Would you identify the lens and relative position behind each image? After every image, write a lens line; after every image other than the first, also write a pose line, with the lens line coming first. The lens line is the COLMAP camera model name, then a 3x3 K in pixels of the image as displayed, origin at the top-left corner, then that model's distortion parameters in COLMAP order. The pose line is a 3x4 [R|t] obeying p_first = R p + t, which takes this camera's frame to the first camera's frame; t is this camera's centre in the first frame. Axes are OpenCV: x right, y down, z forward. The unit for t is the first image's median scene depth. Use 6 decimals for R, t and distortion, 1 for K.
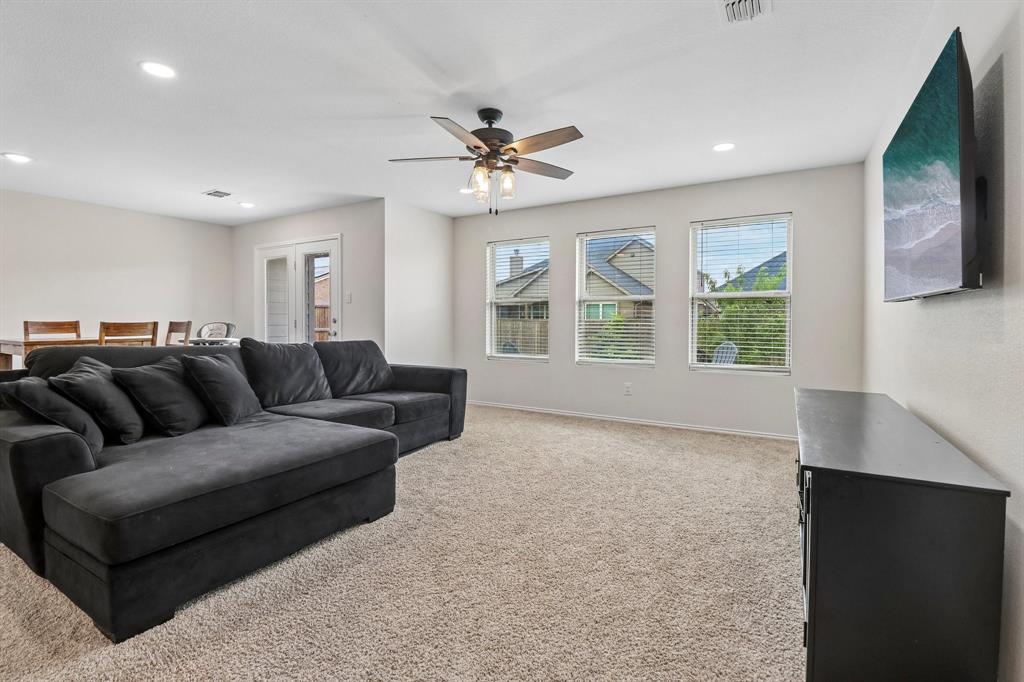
lens RADIAL K [[477.8, 0, 511.7], [0, 477.8, 323.5], [0, 0, 1]] dist [-0.000531, -0.013798]
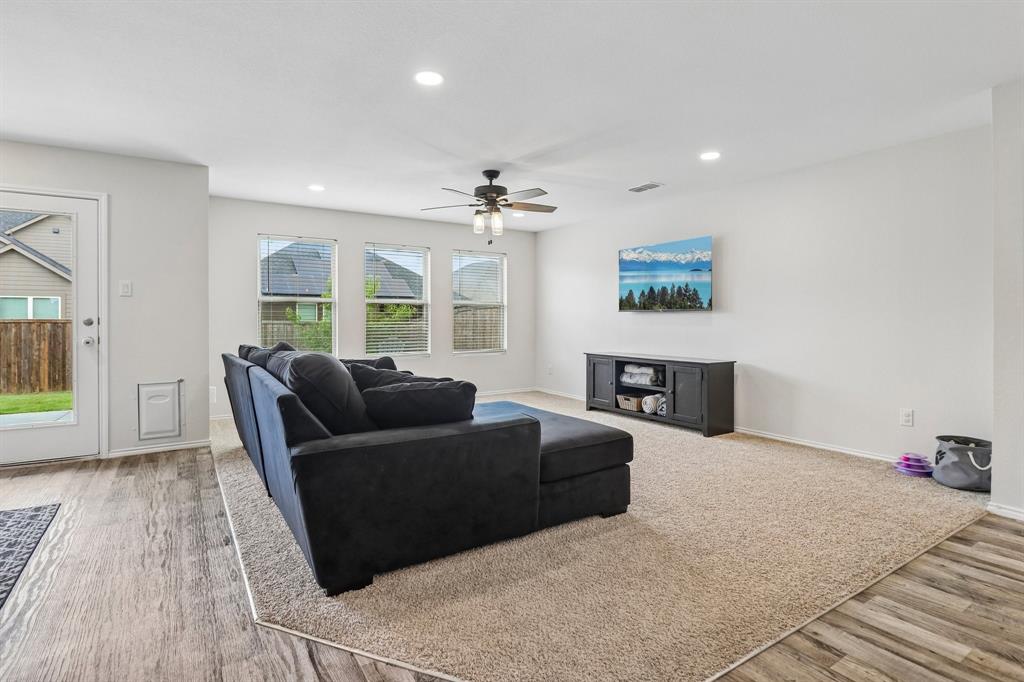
lens RADIAL K [[514.2, 0, 512.3], [0, 514.2, 320.2], [0, 0, 1]] dist [-0.001143, -0.000758]
pose [[0.433360, -0.009455, 0.901171, -0.889162], [0.009744, 0.999936, 0.005806, -0.008073], [-0.901168, 0.006265, 0.433425, 0.184389]]
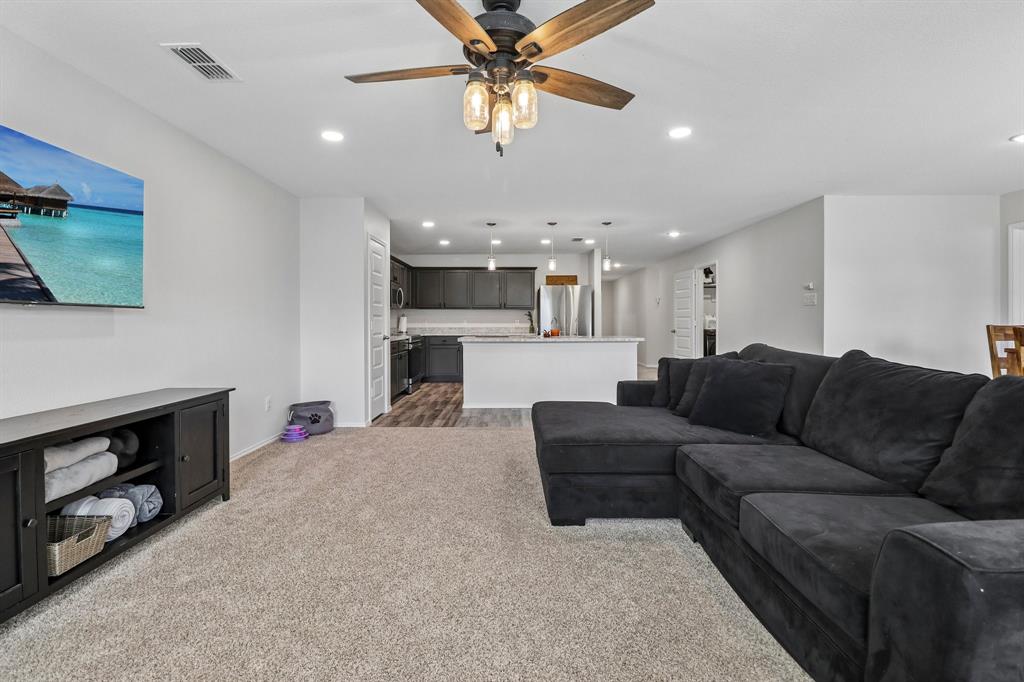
lens RADIAL K [[477.8, 0, 511.7], [0, 477.8, 323.5], [0, 0, 1]] dist [-0.000531, -0.013798]
pose [[-0.864117, -0.000649, -0.503291, 0.163236], [-0.002958, 0.999988, 0.003790, -0.007527], [0.503283, 0.004764, -0.864109, 1.011312]]
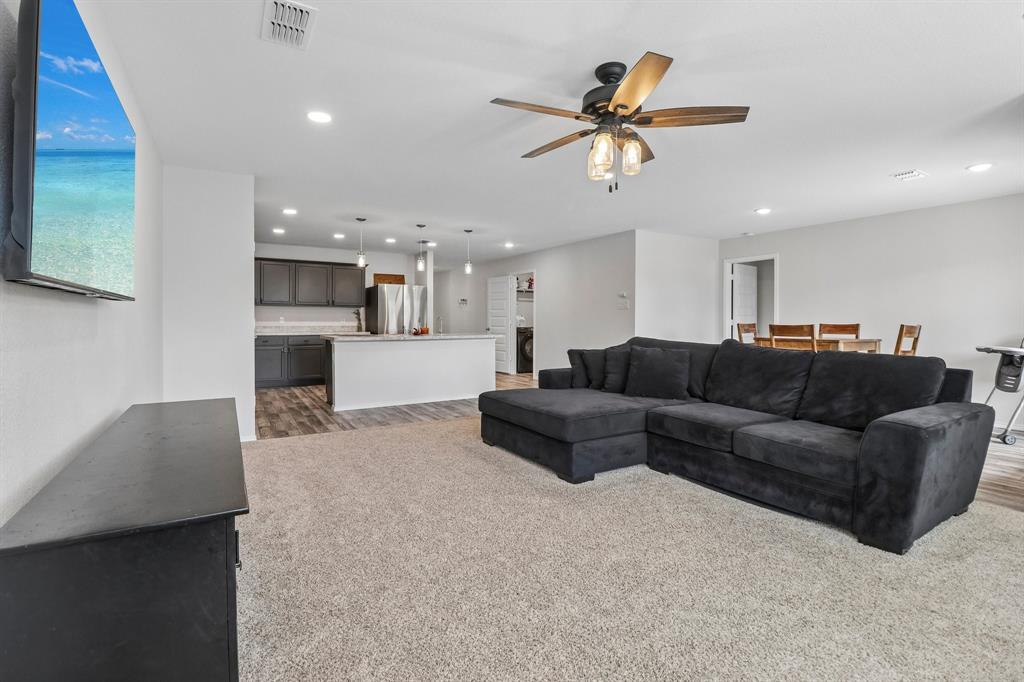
lens RADIAL K [[477.8, 0, 511.7], [0, 477.8, 323.5], [0, 0, 1]] dist [-0.000531, -0.013798]
pose [[-0.466273, 0.000262, -0.884641, 0.492678], [-0.006543, 0.999972, 0.003745, -0.005241], [0.884617, 0.007534, -0.466258, 0.799140]]
